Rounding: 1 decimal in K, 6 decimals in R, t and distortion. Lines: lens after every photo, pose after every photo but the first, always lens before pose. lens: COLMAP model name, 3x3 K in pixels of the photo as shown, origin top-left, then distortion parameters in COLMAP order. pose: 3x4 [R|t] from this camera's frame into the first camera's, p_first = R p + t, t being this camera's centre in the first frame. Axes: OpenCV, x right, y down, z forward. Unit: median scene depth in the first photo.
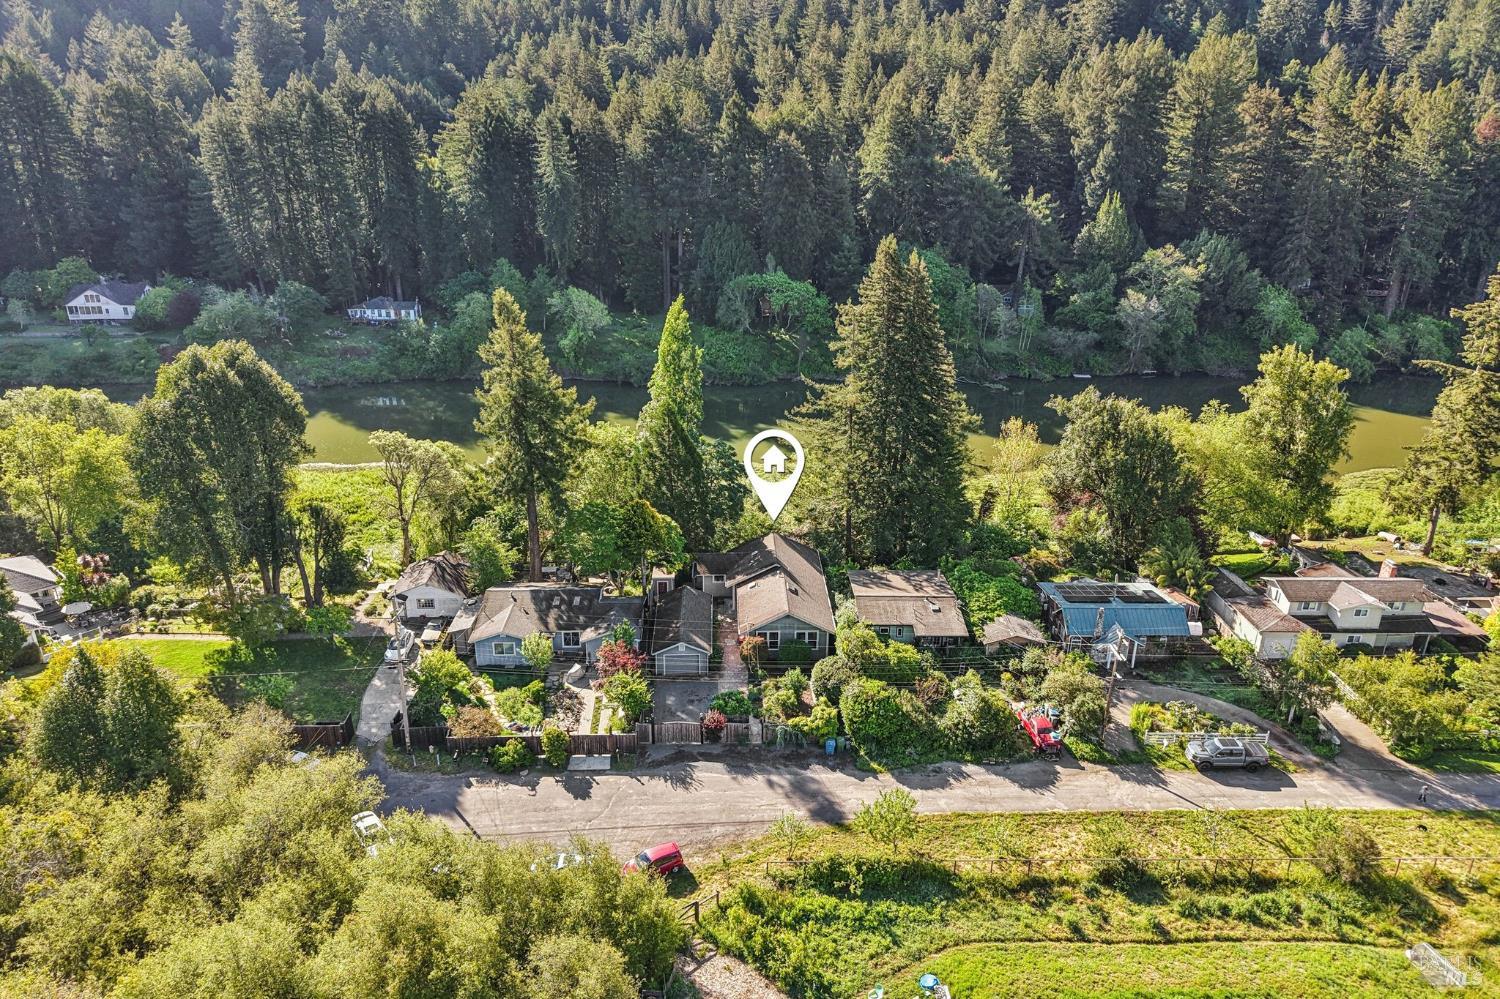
lens RADIAL K [[1026.6, 0, 772.4], [0, 1026.6, 500.7], [0, 0, 1]] dist [0.017804, -0.000085]
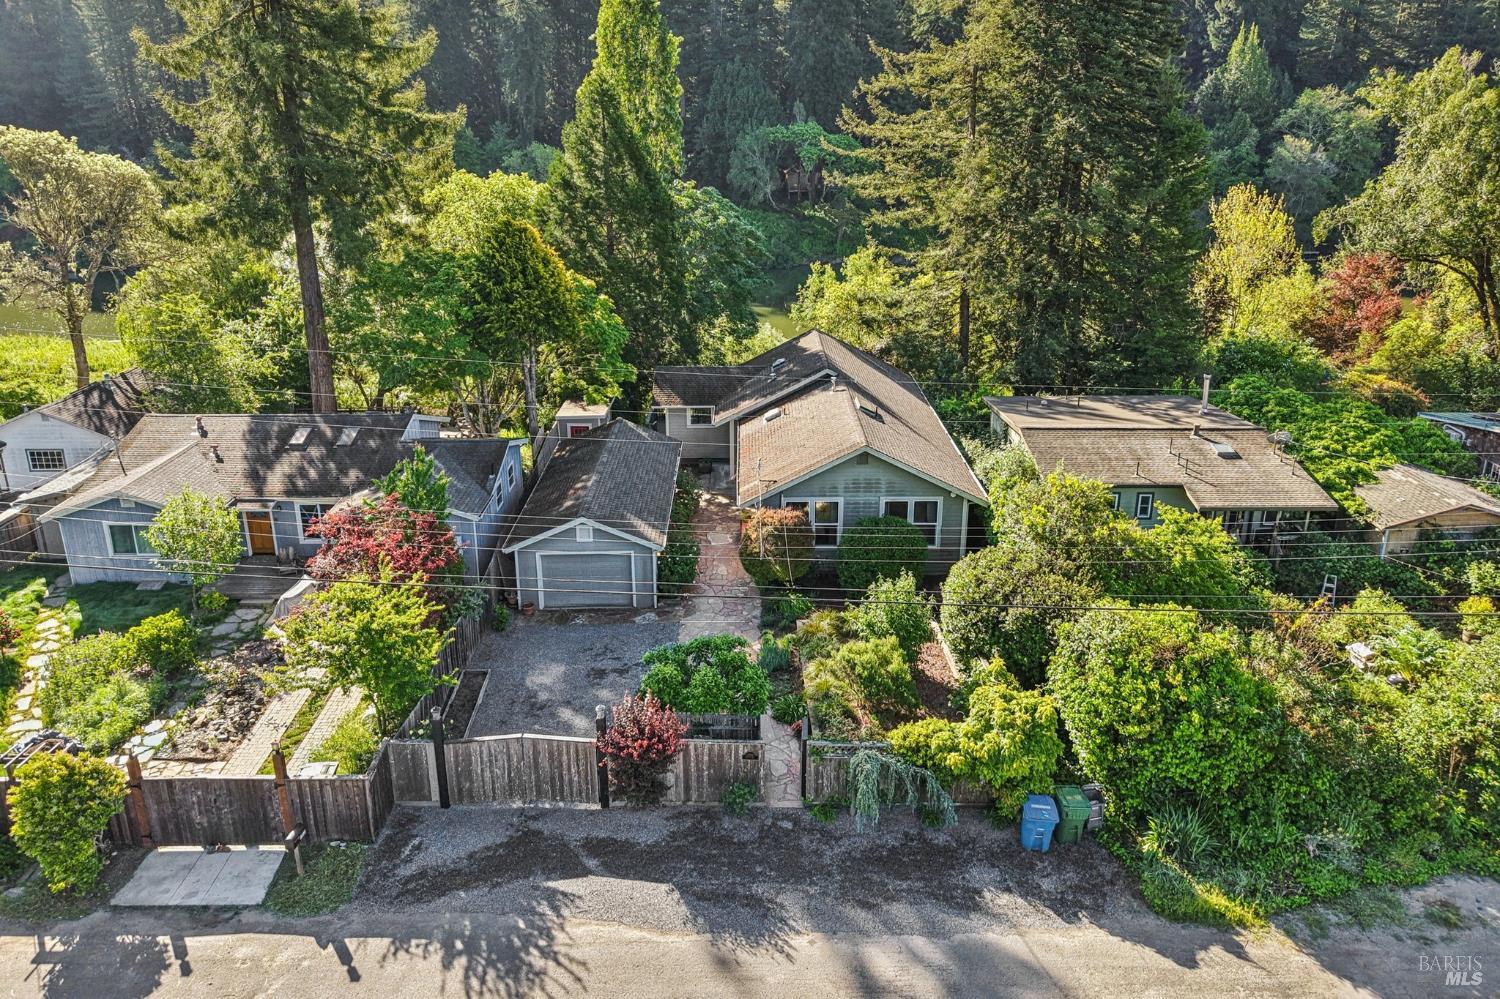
lens RADIAL K [[957.5, 0, 750.0], [0, 957.5, 499.5], [0, 0, 1]] dist [-0.006316, -0.000979]
pose [[0.998654, -0.008045, -0.051240, -0.009630], [0.007280, 0.999859, -0.015111, 0.135258], [0.051354, 0.014717, 0.998572, 0.647071]]
